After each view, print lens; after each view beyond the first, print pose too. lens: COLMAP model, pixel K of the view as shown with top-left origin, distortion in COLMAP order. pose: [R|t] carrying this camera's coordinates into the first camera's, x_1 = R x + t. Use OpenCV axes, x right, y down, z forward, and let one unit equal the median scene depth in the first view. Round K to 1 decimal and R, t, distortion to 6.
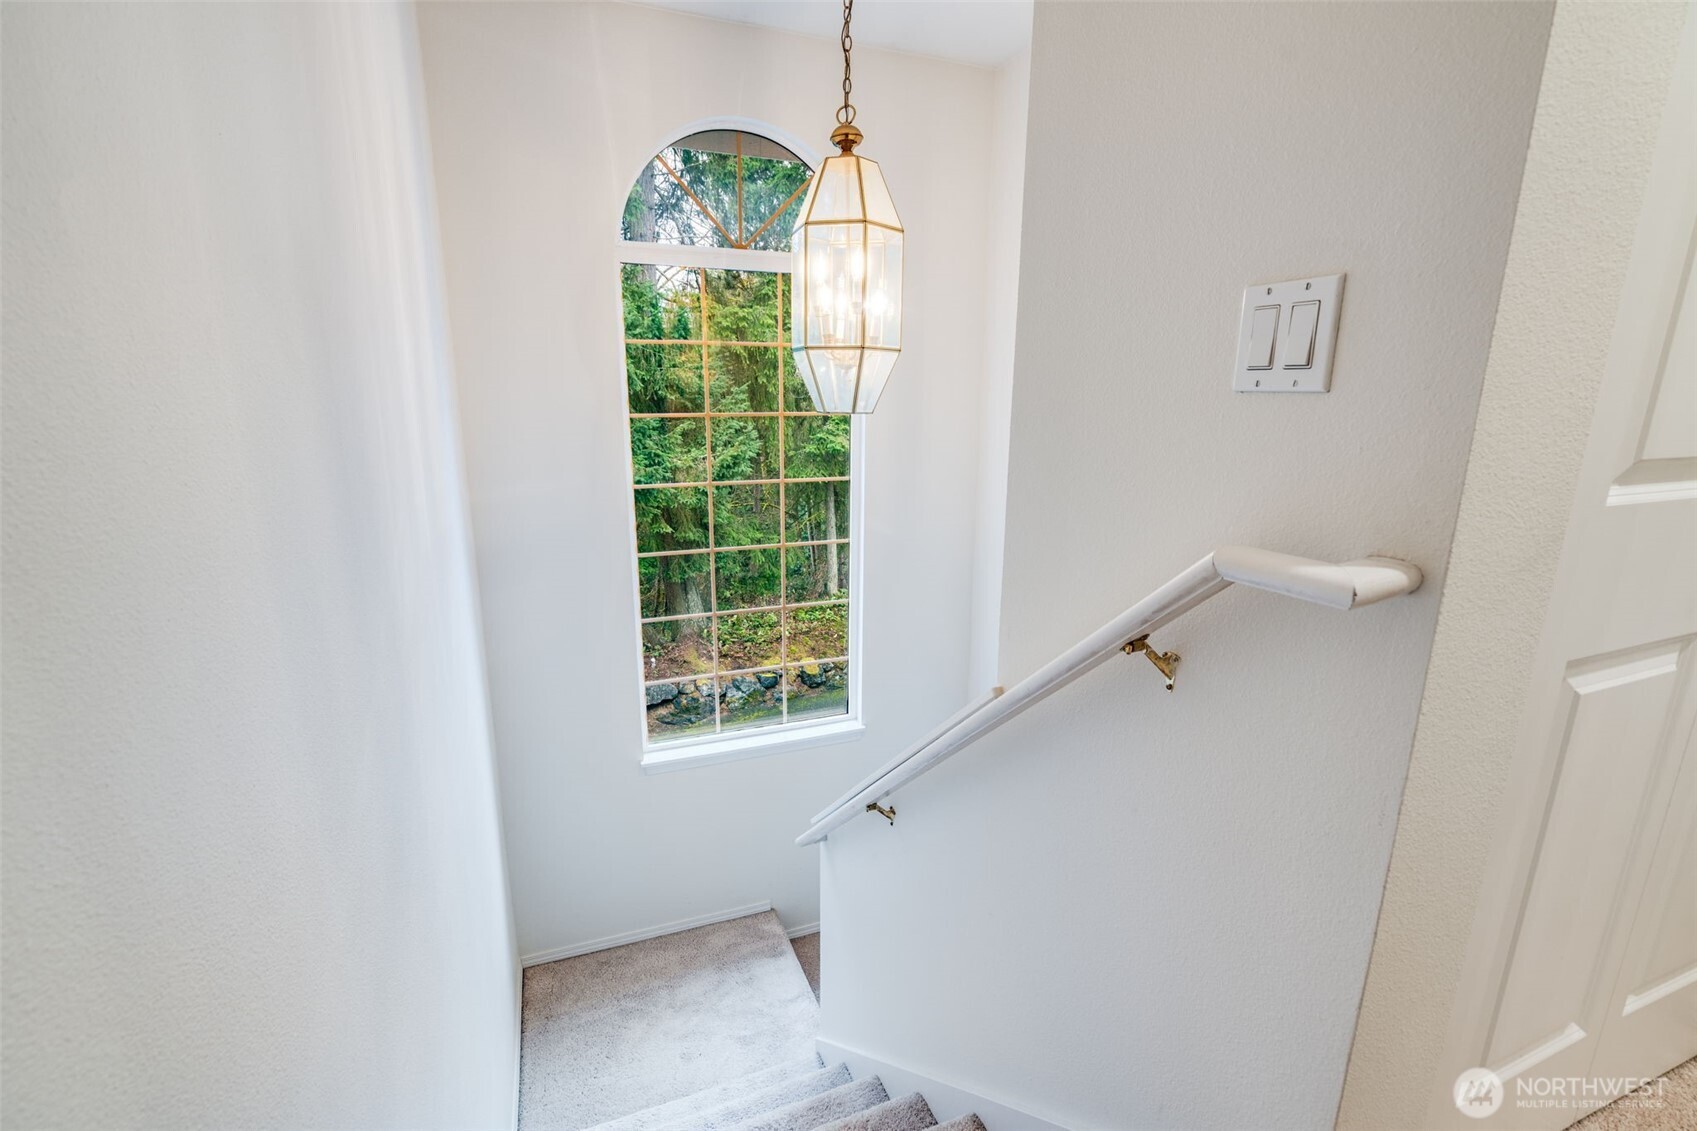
lens RADIAL K [[761.0, 0, 847.9], [0, 761.0, 568.1], [0, 0, 1]] dist [-0.001880, -0.000176]
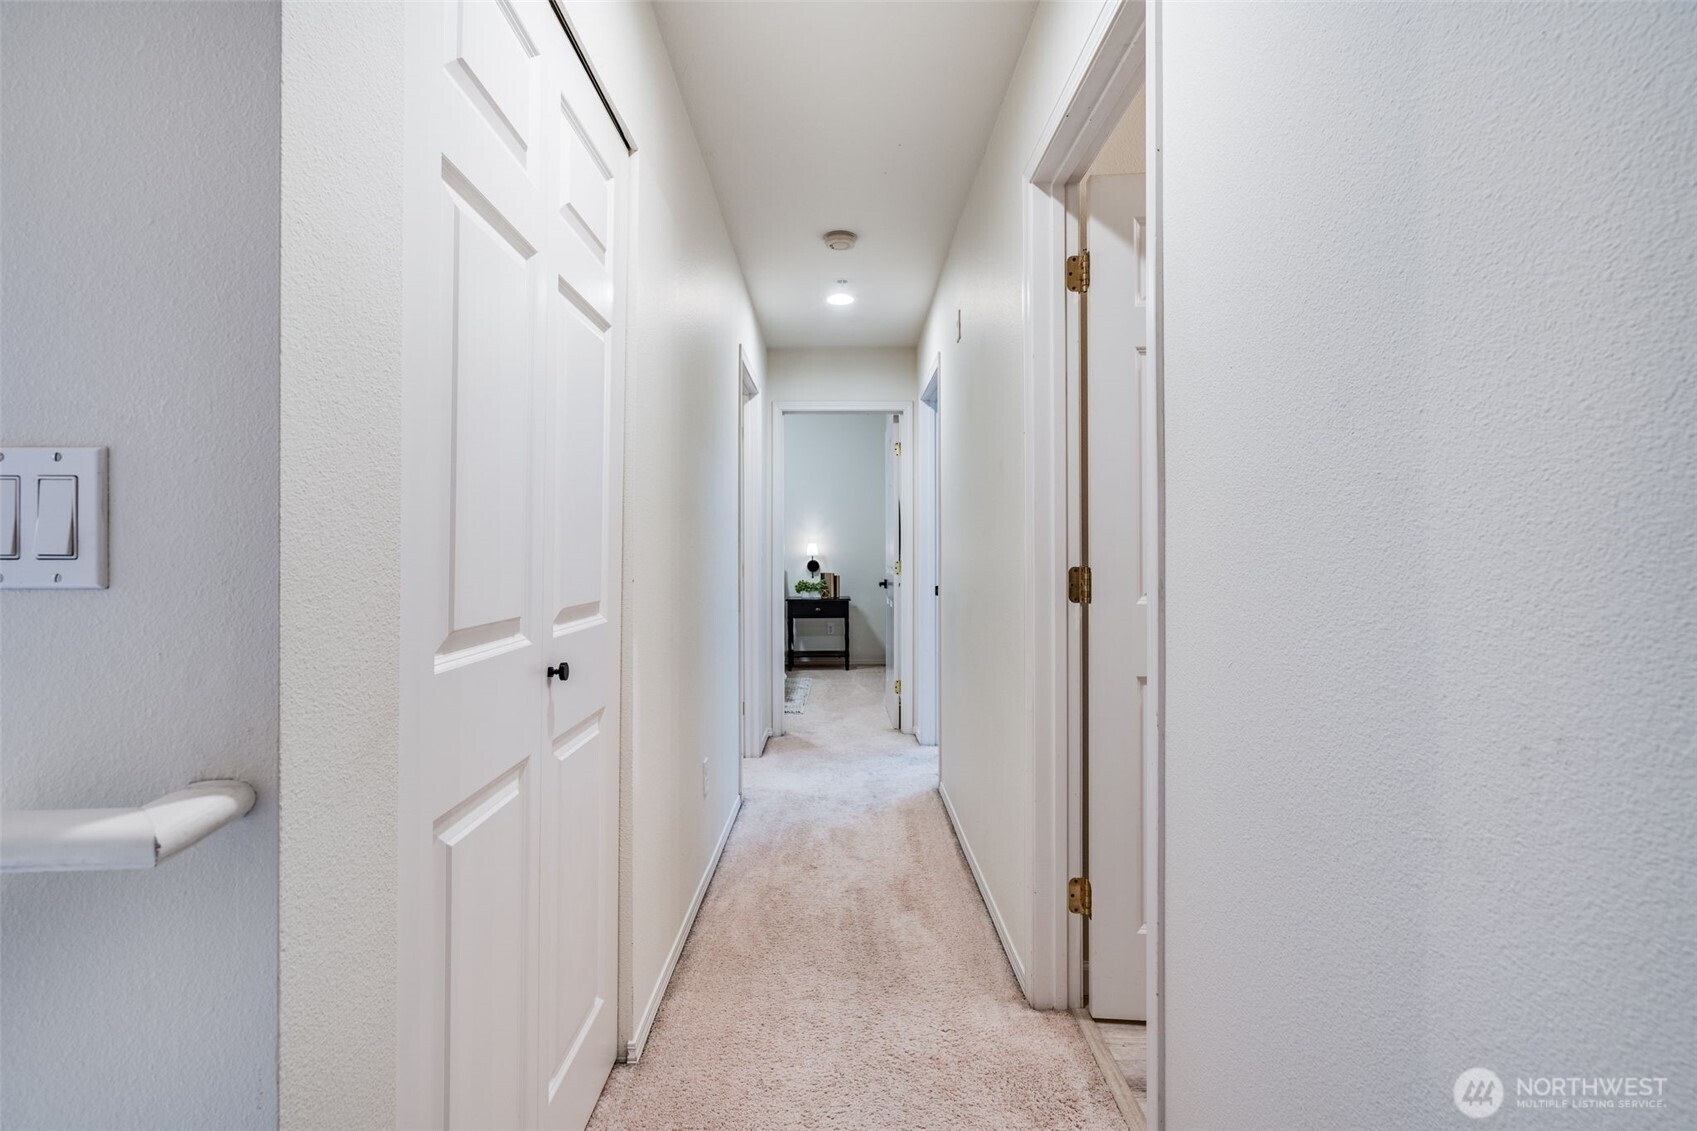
lens RADIAL K [[761.0, 0, 850.8], [0, 761.0, 558.5], [0, 0, 1]] dist [-0.001880, -0.000176]
pose [[0.350914, -0.014235, 0.936299, 0.179172], [0.219548, 0.973265, -0.067487, -0.041624], [-0.910306, 0.229245, 0.344657, 0.012260]]
